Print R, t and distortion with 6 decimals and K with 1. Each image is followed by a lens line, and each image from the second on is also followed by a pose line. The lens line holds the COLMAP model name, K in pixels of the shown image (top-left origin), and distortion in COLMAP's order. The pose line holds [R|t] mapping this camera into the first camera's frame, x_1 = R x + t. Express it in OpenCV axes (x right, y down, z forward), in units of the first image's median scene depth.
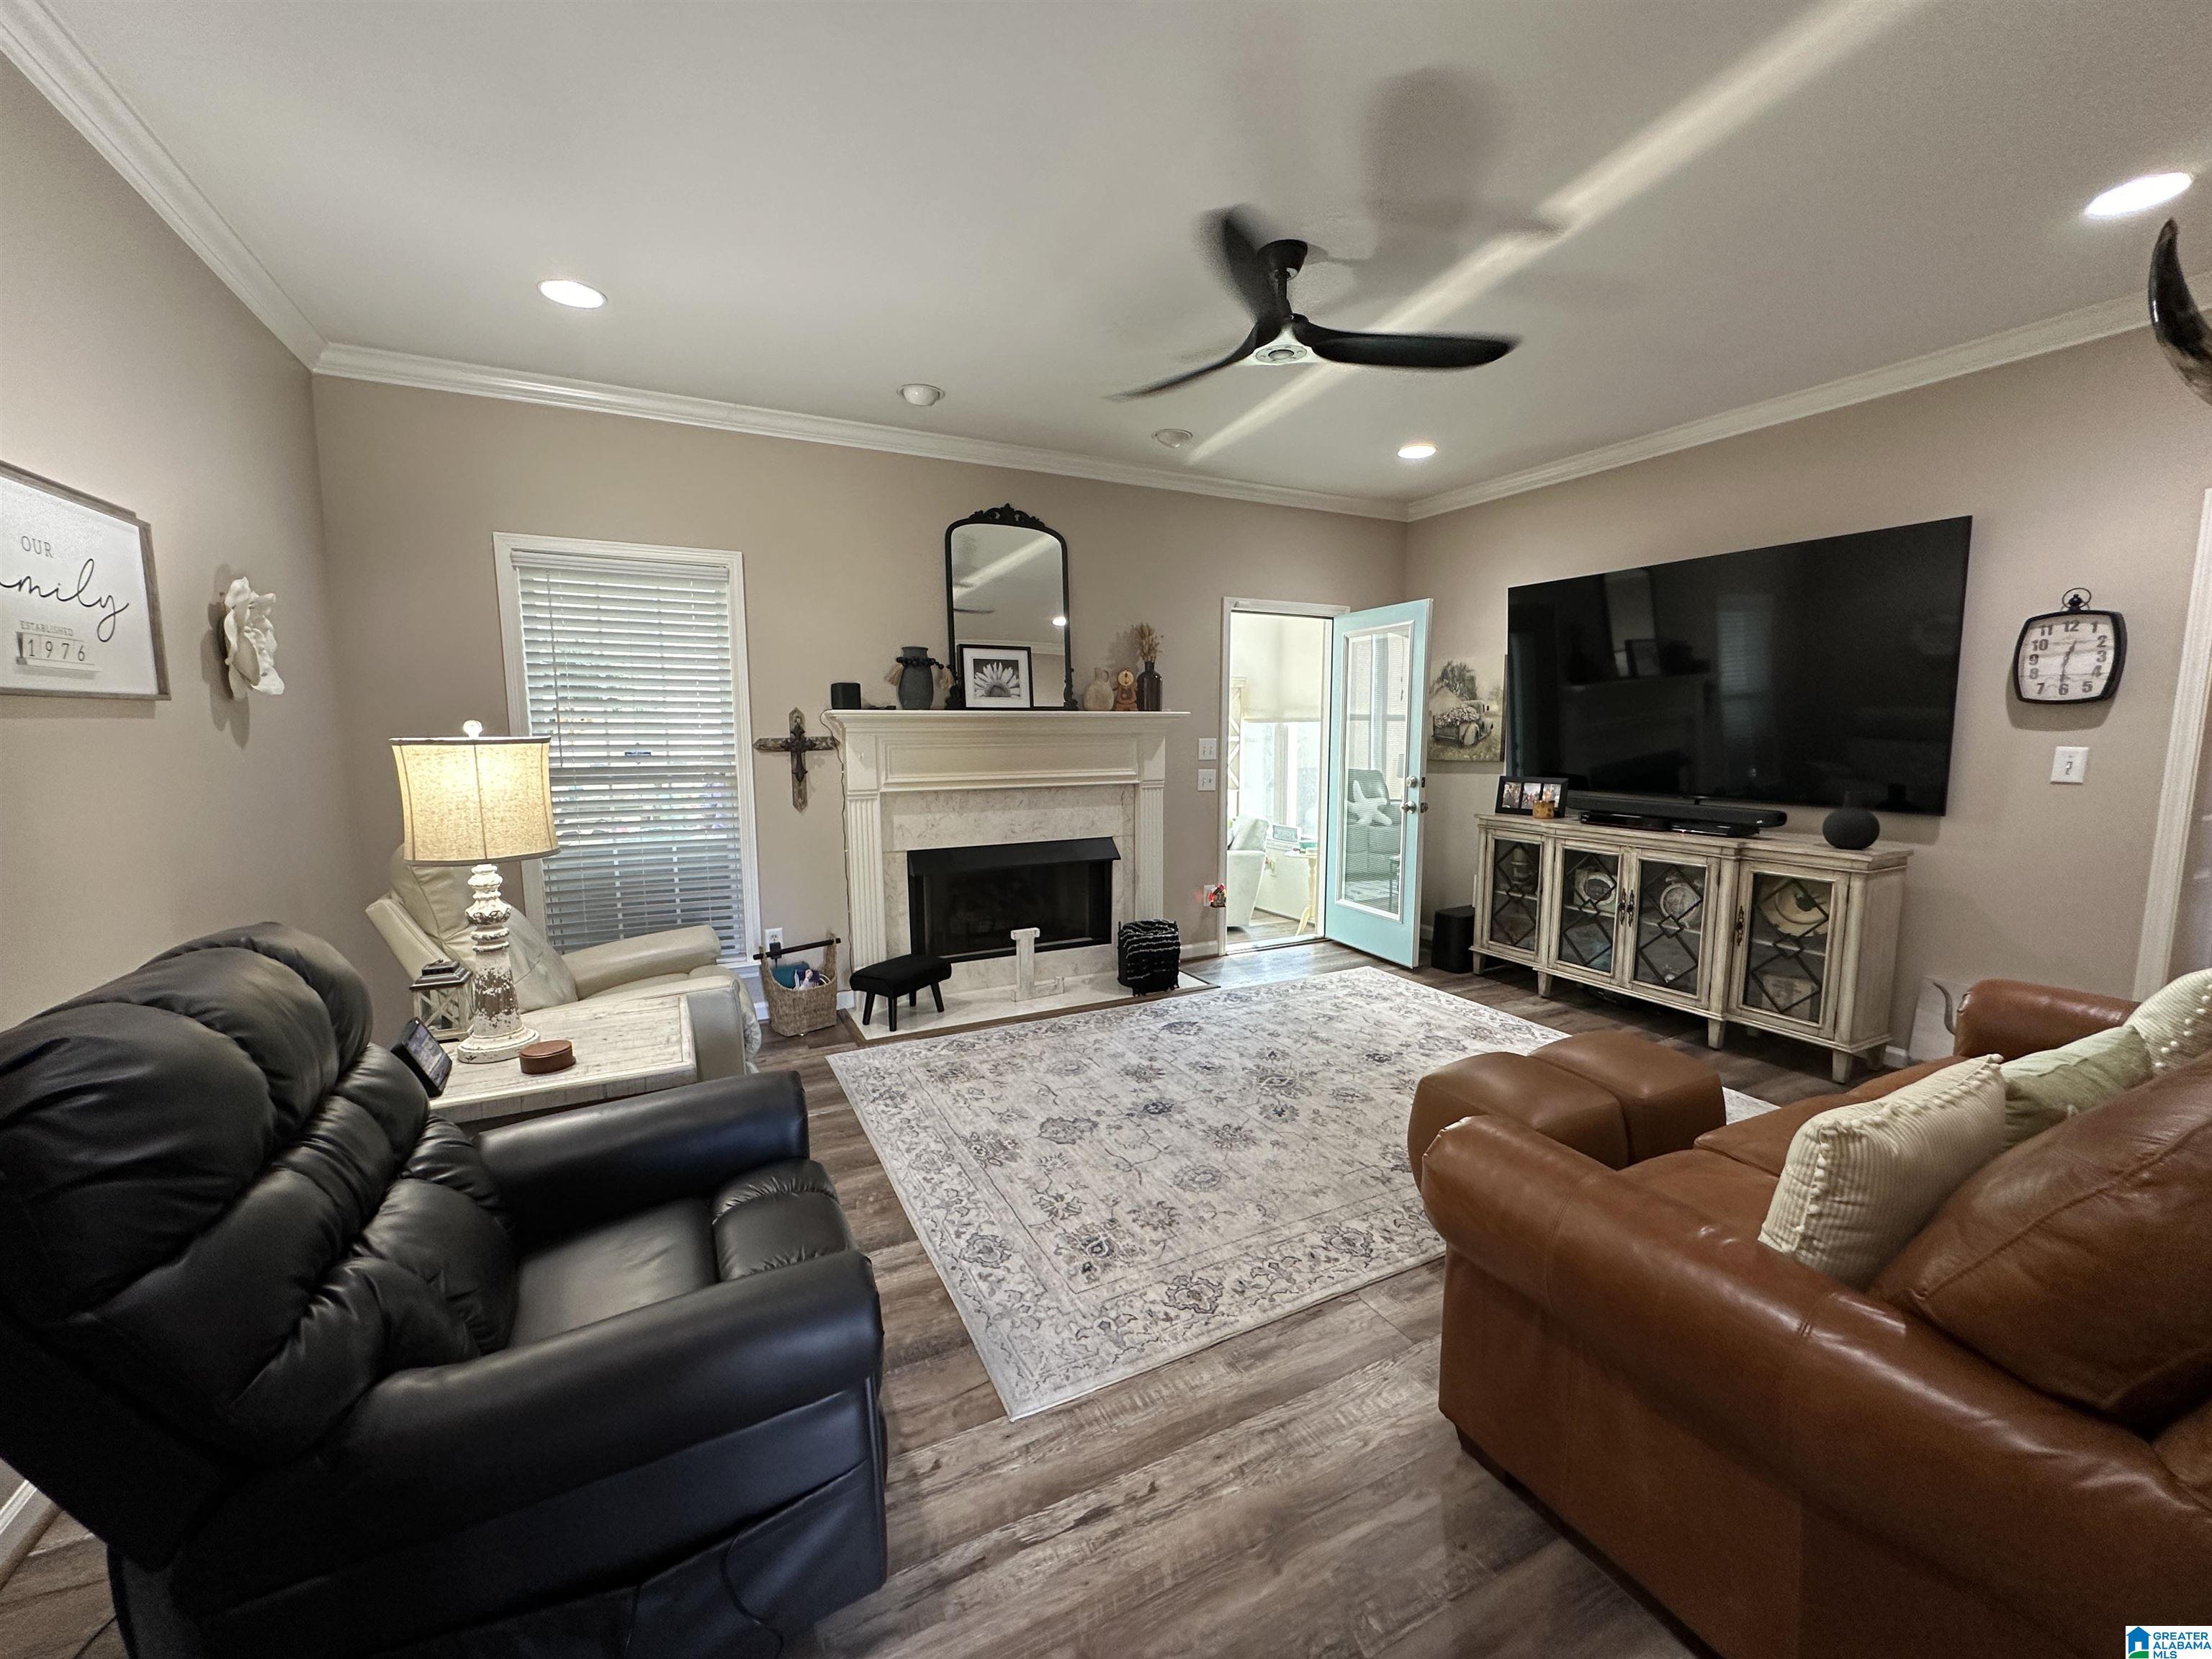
lens RADIAL K [[883.9, 0, 1100.7], [0, 883.9, 829.9], [0, 0, 1]] dist [-0.003744, 0.001283]
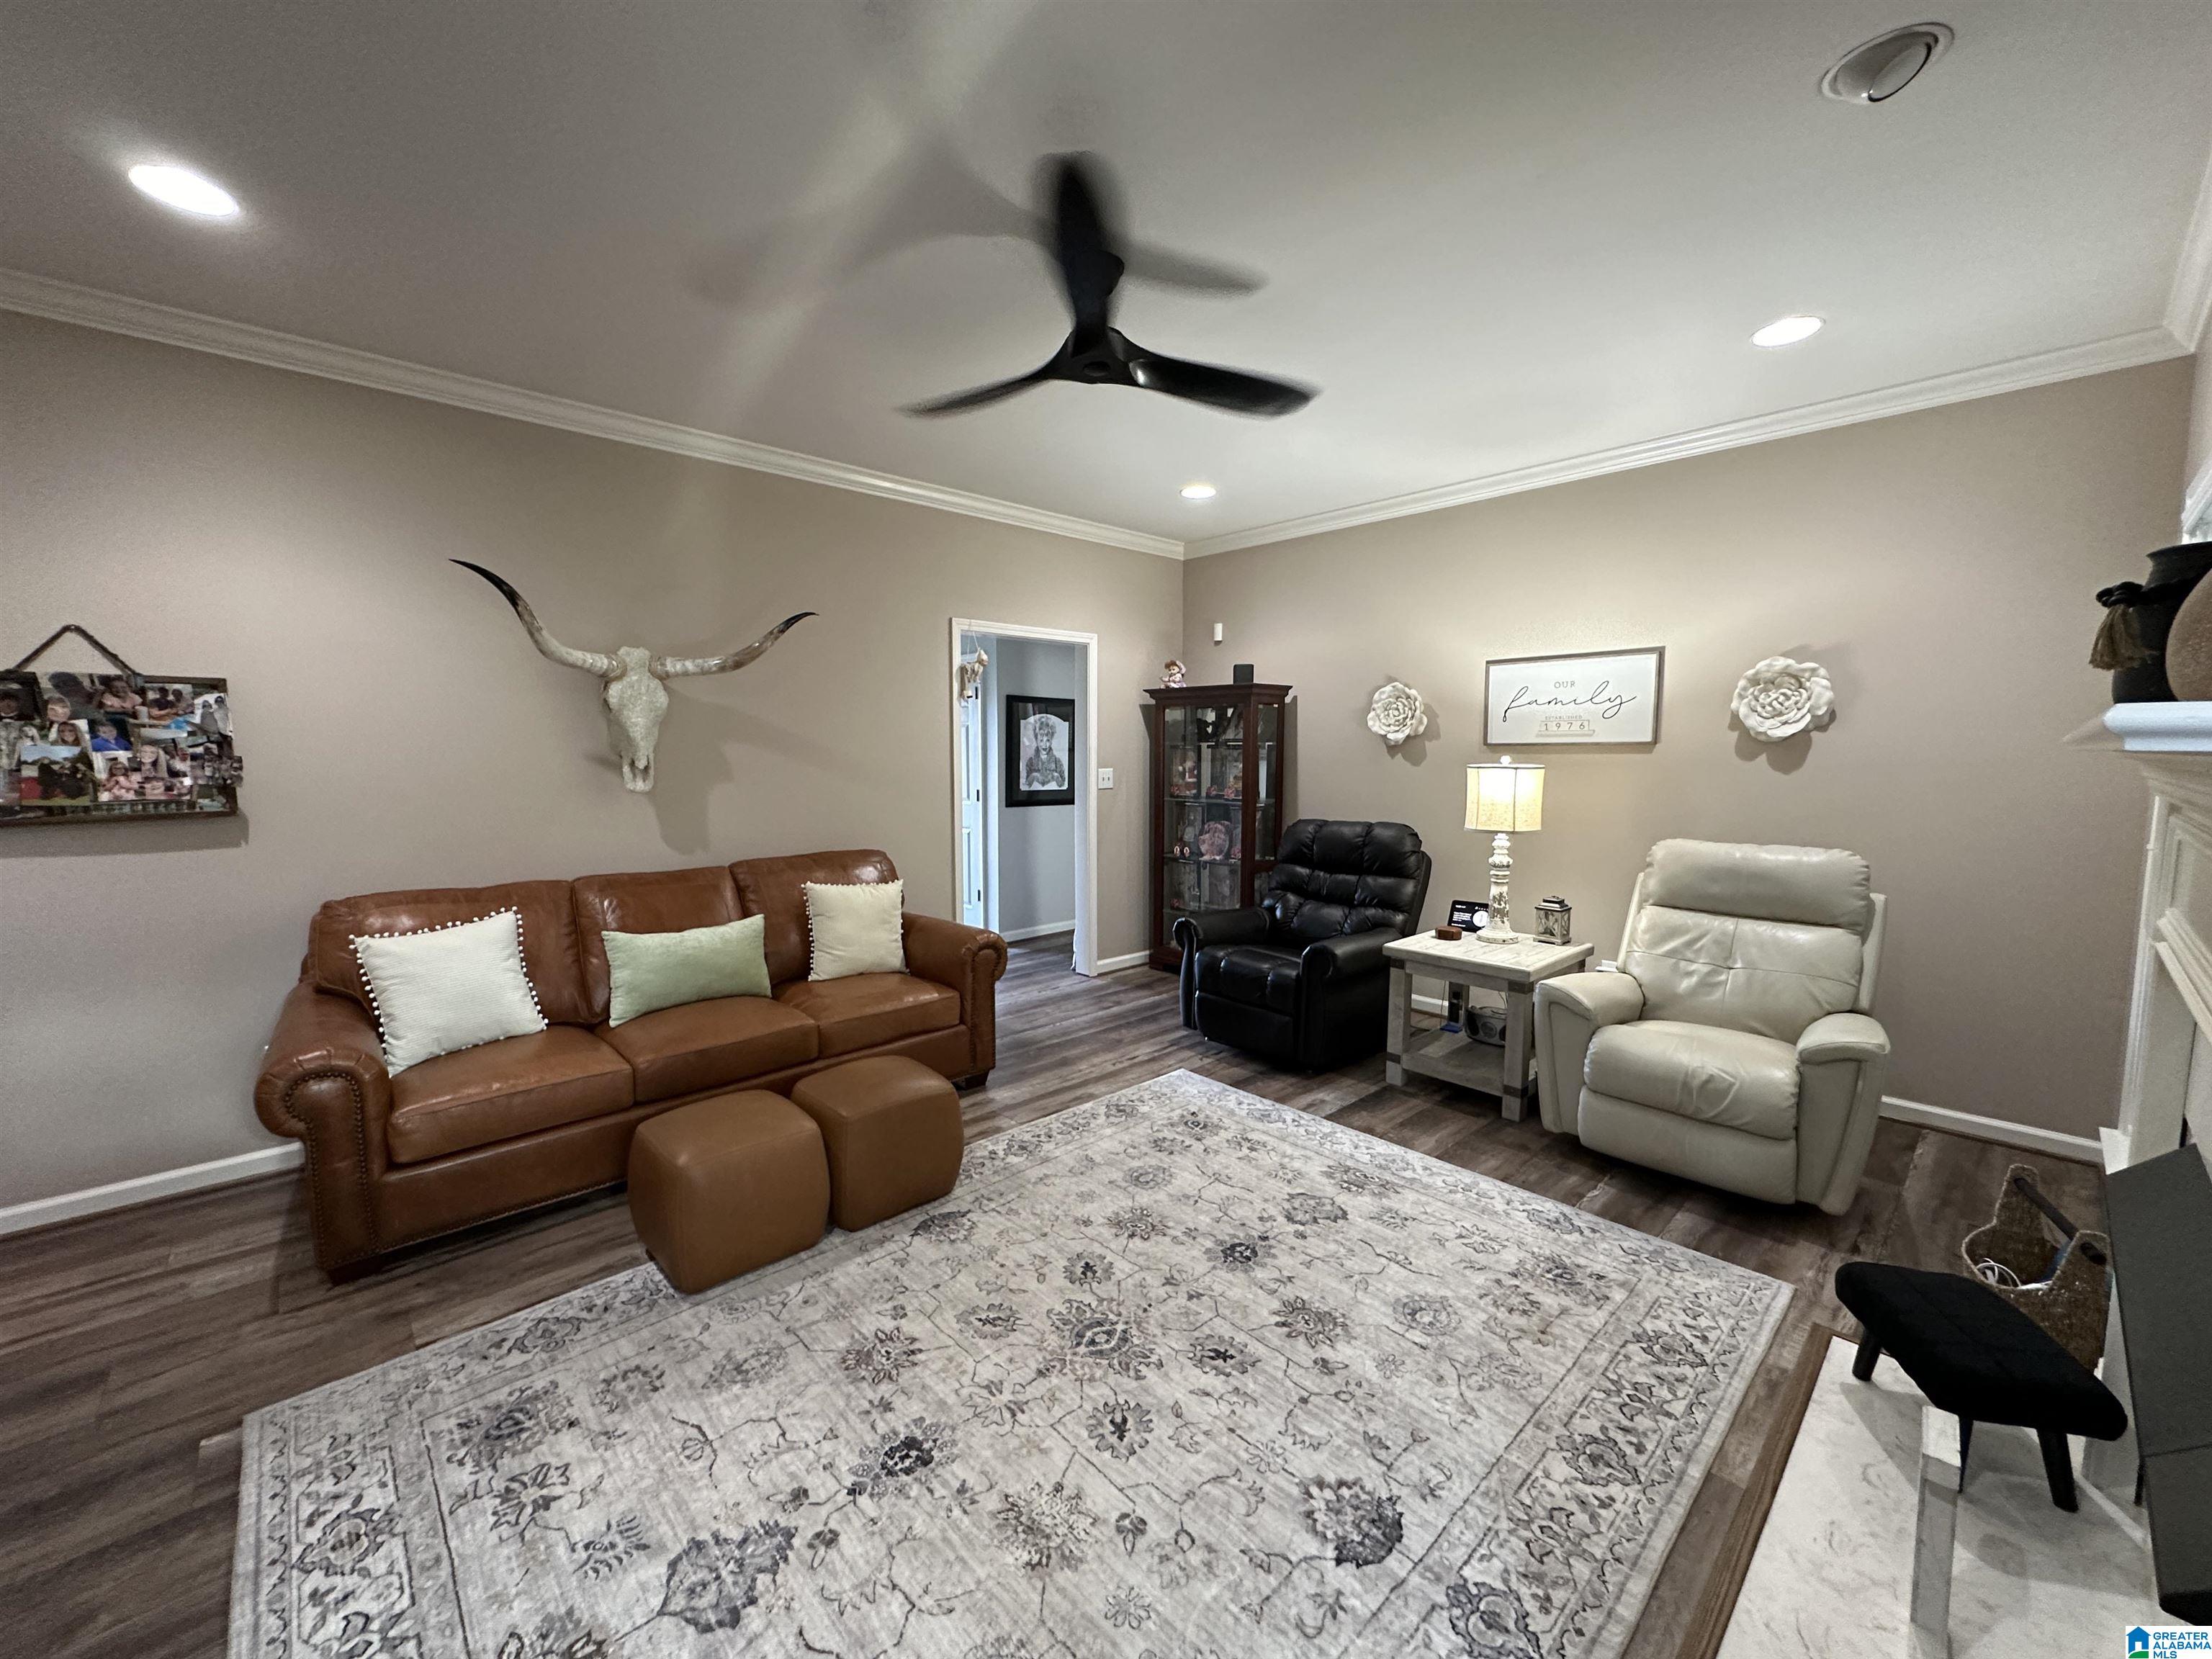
lens RADIAL K [[883.9, 0, 1110.3], [0, 883.9, 831.0], [0, 0, 1]] dist [-0.003744, 0.001283]
pose [[-0.957990, 0.030221, -0.285204, 0.373934], [-0.030537, 0.978032, 0.206208, -0.201844], [0.285170, 0.206255, -0.936022, 1.571699]]
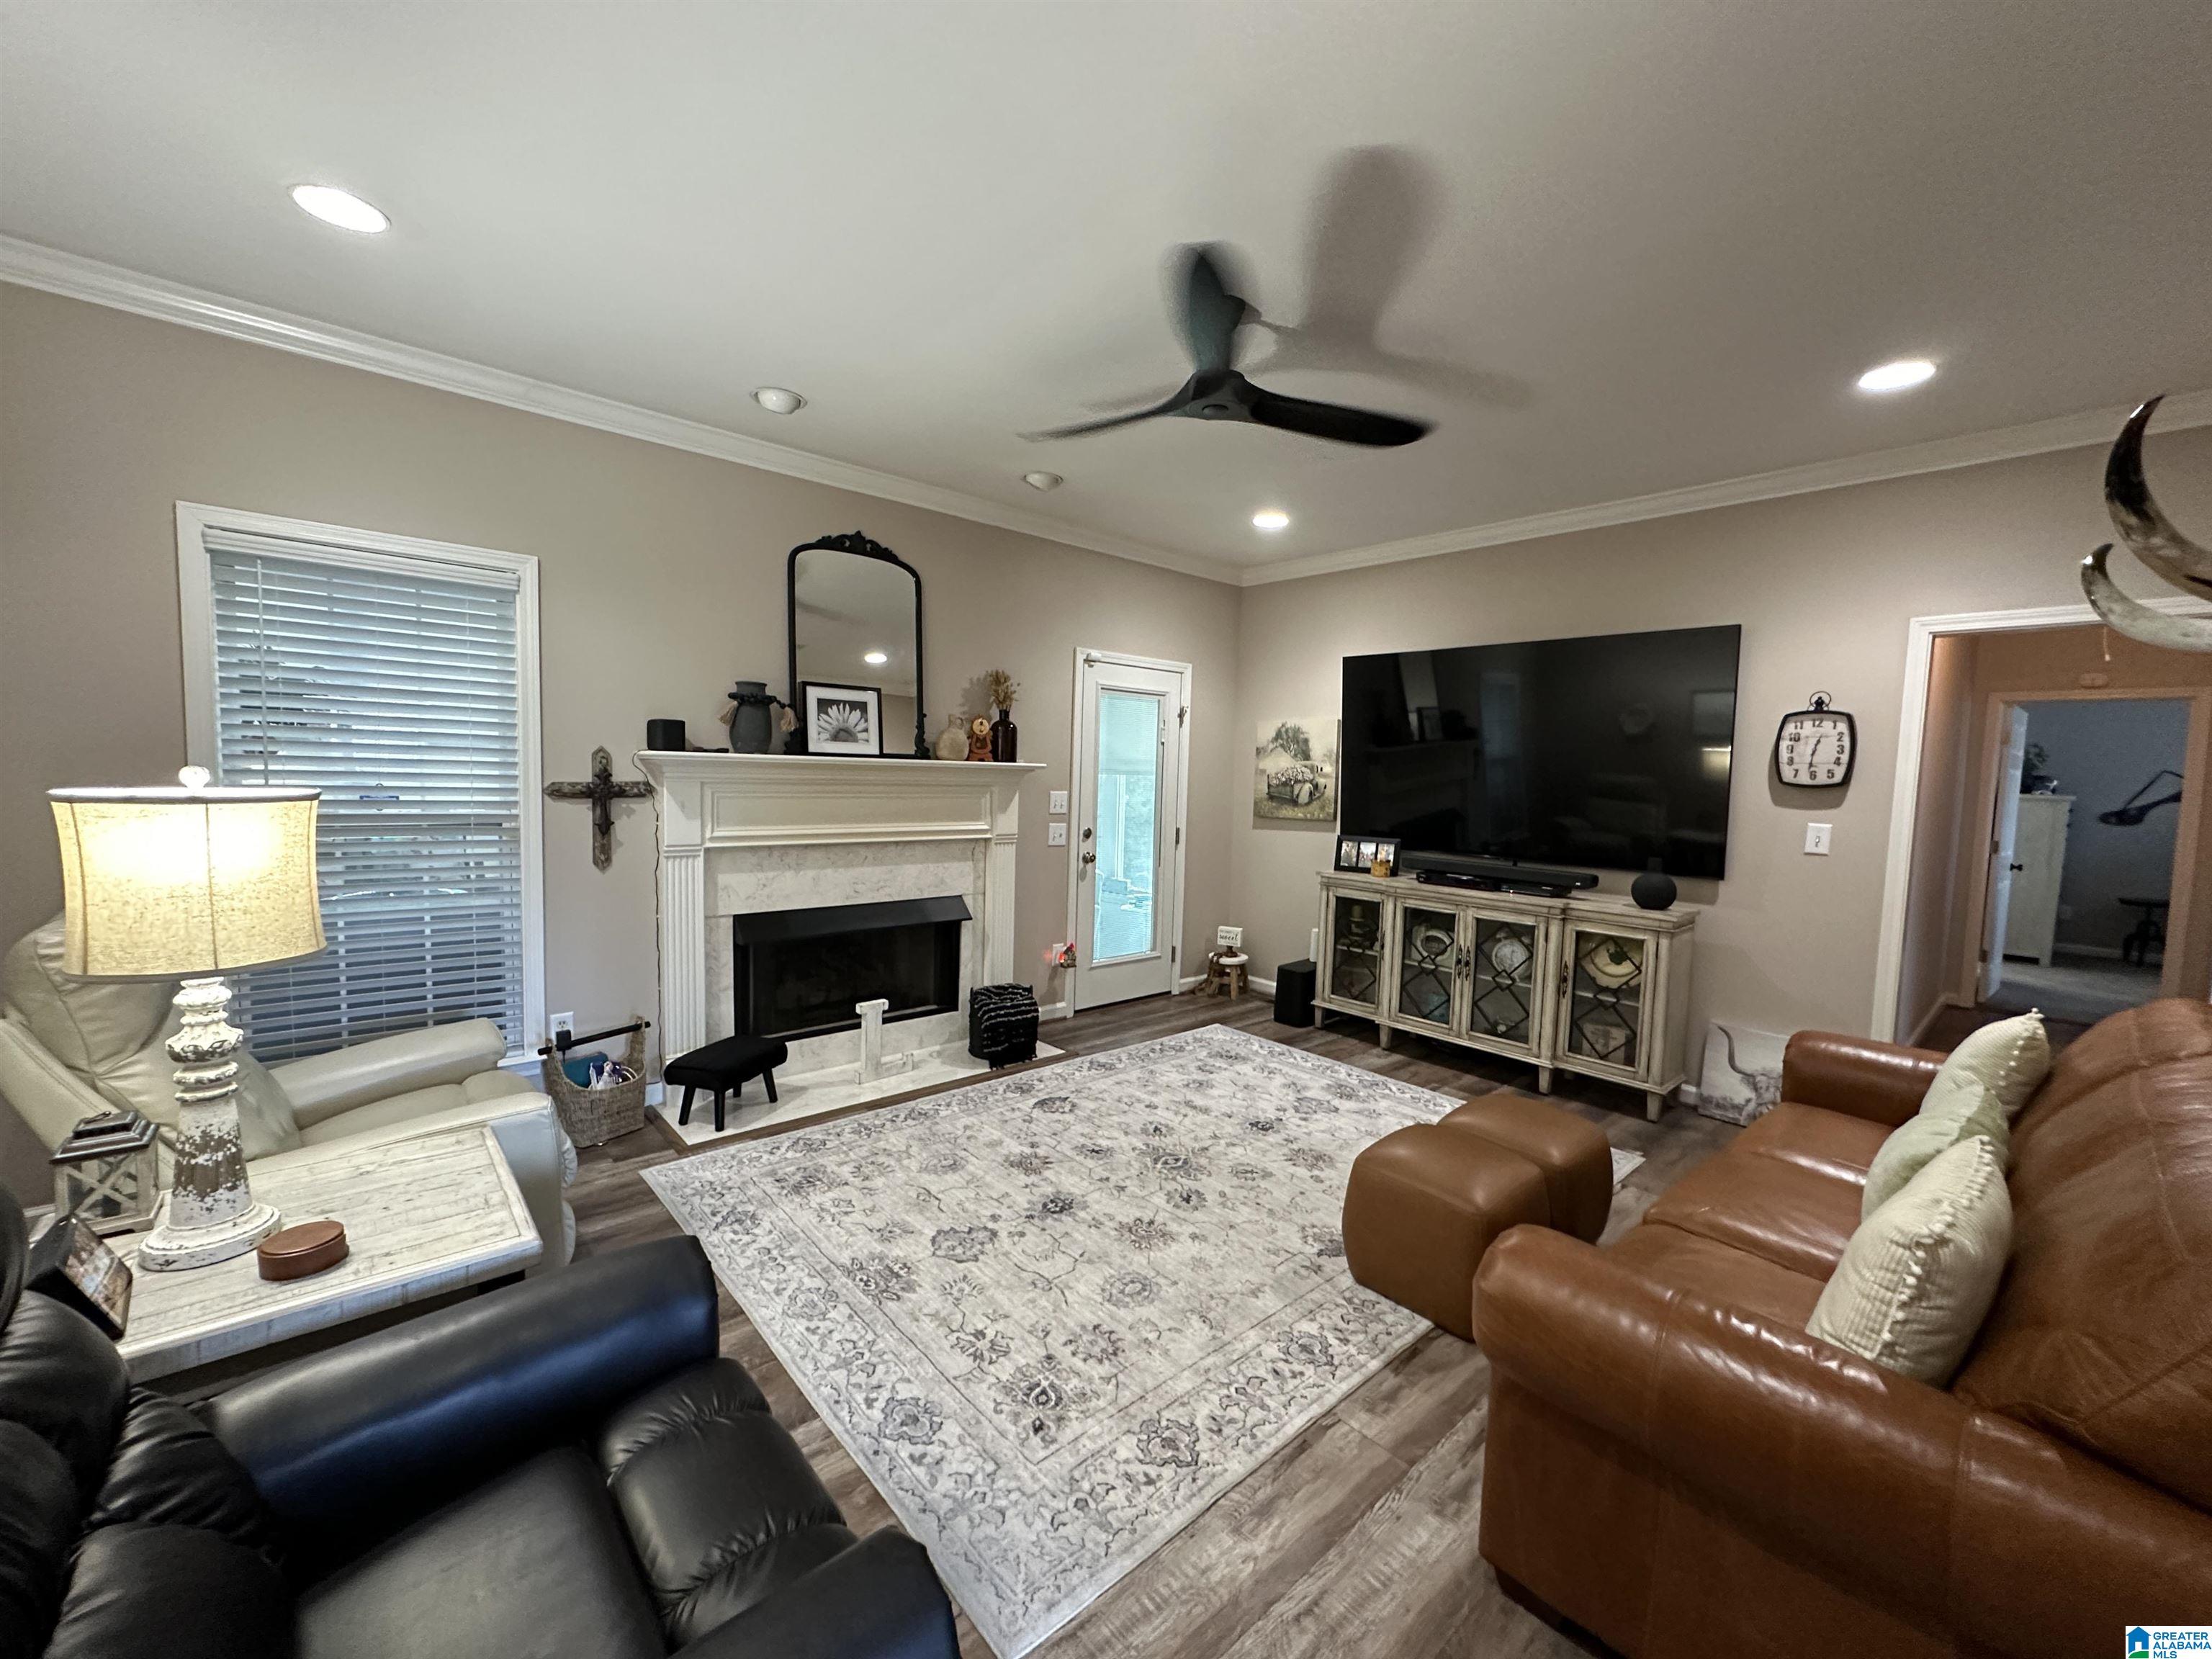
lens RADIAL K [[883.9, 0, 1101.4], [0, 883.9, 830.5], [0, 0, 1]] dist [-0.003744, 0.001283]
pose [[0.966531, 0.013468, 0.256196, -0.125275], [-0.001880, 0.998966, -0.045425, -0.027219], [-0.256543, 0.043423, 0.965557, 0.094582]]
